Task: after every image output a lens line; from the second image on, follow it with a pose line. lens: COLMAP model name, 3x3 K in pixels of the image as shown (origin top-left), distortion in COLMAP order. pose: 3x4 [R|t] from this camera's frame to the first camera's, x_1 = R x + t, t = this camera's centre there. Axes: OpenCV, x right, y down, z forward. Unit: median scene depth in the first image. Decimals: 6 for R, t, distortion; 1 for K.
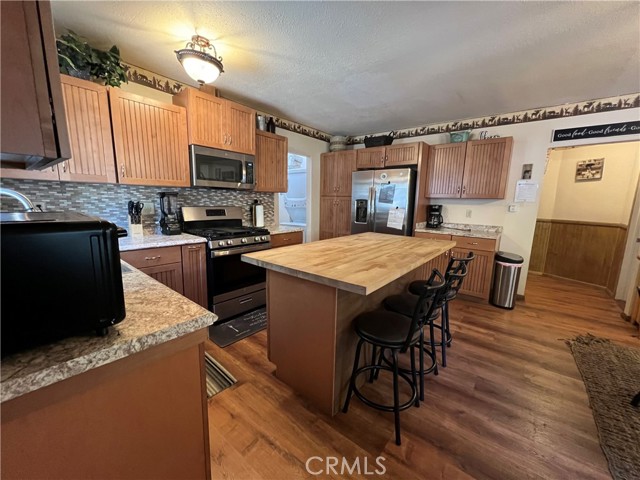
lens RADIAL K [[255.3, 0, 319.8], [0, 255.3, 240.6], [0, 0, 1]] dist [0.002764, -0.000821]
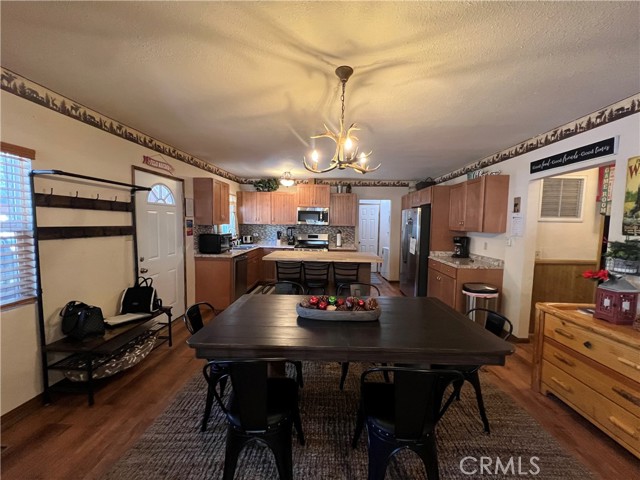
lens RADIAL K [[255.3, 0, 319.3], [0, 255.3, 241.7], [0, 0, 1]] dist [0.002764, -0.000821]
pose [[0.601846, 0.046332, -0.797267, 1.221404], [-0.131083, 0.990507, -0.041391, 0.006715], [0.787781, 0.129419, 0.602206, -0.165525]]
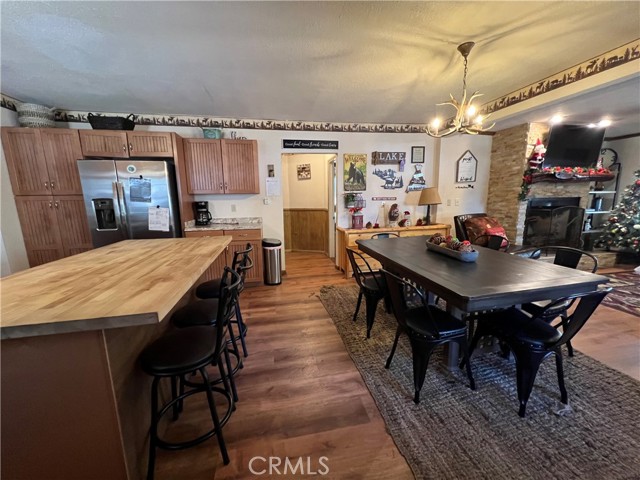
lens RADIAL K [[256.6, 0, 320.3], [0, 256.6, 241.2], [0, 0, 1]] dist [-0.000651, -0.000421]
pose [[0.636129, -0.162569, 0.754262, -0.020910], [0.151464, 0.984842, 0.084525, -0.007049], [-0.756570, 0.060475, 0.651110, 0.045695]]
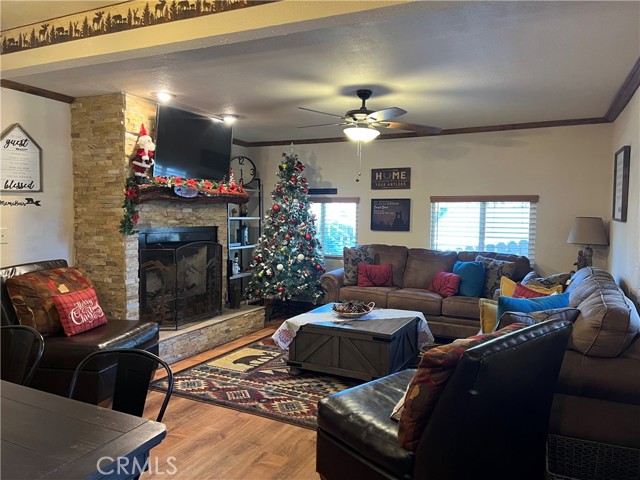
lens RADIAL K [[478.5, 0, 320.6], [0, 478.5, 241.7], [0, 0, 1]] dist [0.073570, -0.085833]
pose [[-0.225578, -0.085770, 0.970442, 0.267905], [0.134190, 0.983887, 0.118151, -0.007190], [-0.964939, 0.156876, -0.210434, -0.124324]]
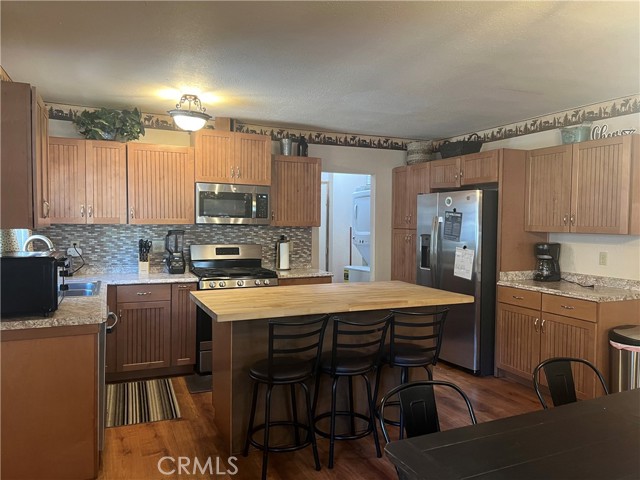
lens RADIAL K [[478.5, 0, 322.1], [0, 478.5, 242.6], [0, 0, 1]] dist [0.073570, -0.085833]
pose [[0.892014, 0.004433, -0.451987, 0.630944], [-0.061778, 0.991764, -0.112194, 0.026336], [0.447767, 0.128001, 0.884941, -0.323256]]
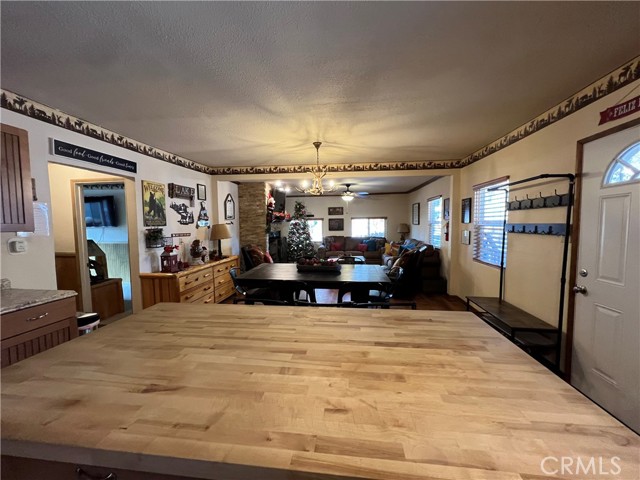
lens RADIAL K [[256.6, 0, 320.5], [0, 256.6, 242.2], [0, 0, 1]] dist [-0.000651, -0.000421]
pose [[-0.538006, -0.075100, 0.839589, -0.159142], [0.131689, 0.976305, 0.171716, -0.162509], [-0.832591, 0.202949, -0.515368, 0.796737]]
